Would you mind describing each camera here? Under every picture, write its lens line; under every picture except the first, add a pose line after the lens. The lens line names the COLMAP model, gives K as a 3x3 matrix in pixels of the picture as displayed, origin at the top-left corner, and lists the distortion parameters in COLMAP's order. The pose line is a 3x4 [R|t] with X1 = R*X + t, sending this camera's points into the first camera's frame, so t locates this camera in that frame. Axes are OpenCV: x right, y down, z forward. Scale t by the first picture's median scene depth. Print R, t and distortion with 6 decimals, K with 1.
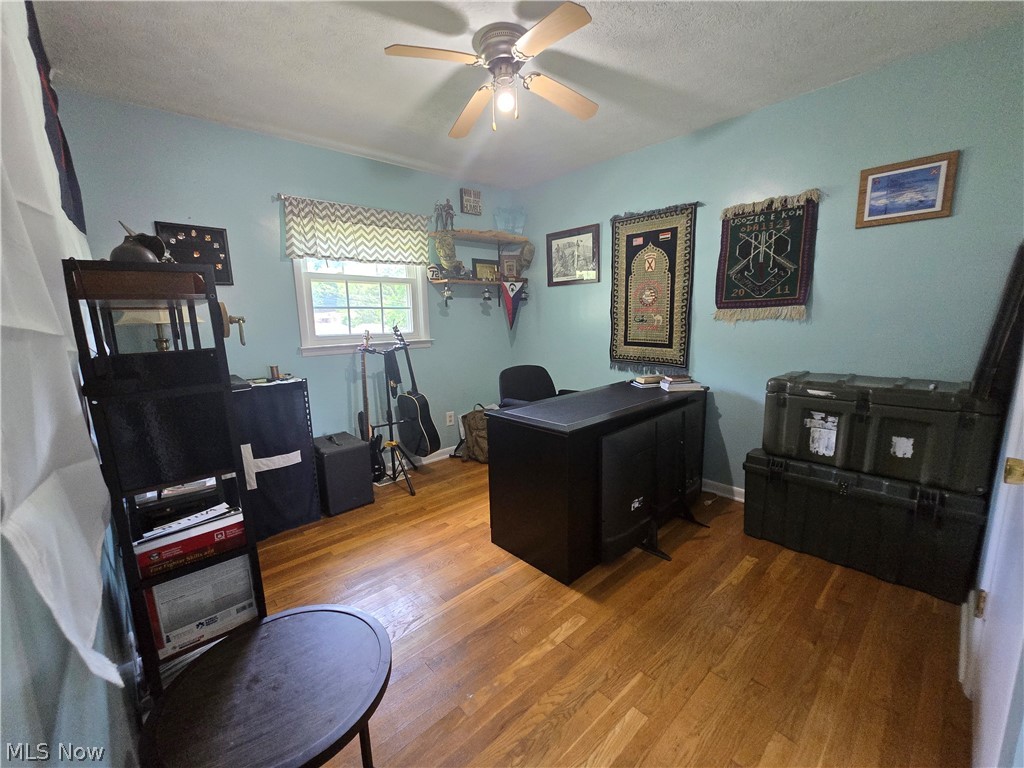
lens RADIAL K [[421.9, 0, 510.5], [0, 421.9, 385.2], [0, 0, 1]] dist [-0.005650, 0.000060]
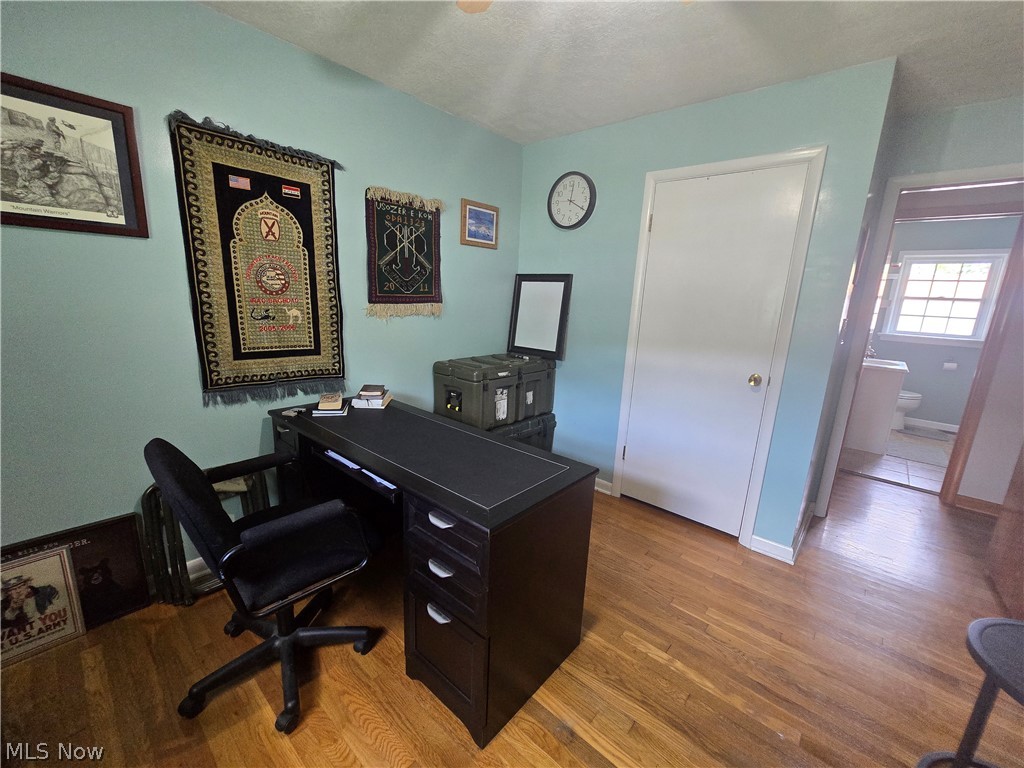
lens RADIAL K [[421.9, 0, 510.5], [0, 421.9, 385.2], [0, 0, 1]] dist [-0.005650, 0.000060]
pose [[-0.111172, -0.193593, 0.974763, -0.438897], [0.120447, 0.970988, 0.206580, -0.170679], [-0.986475, 0.140374, -0.084629, 0.857964]]
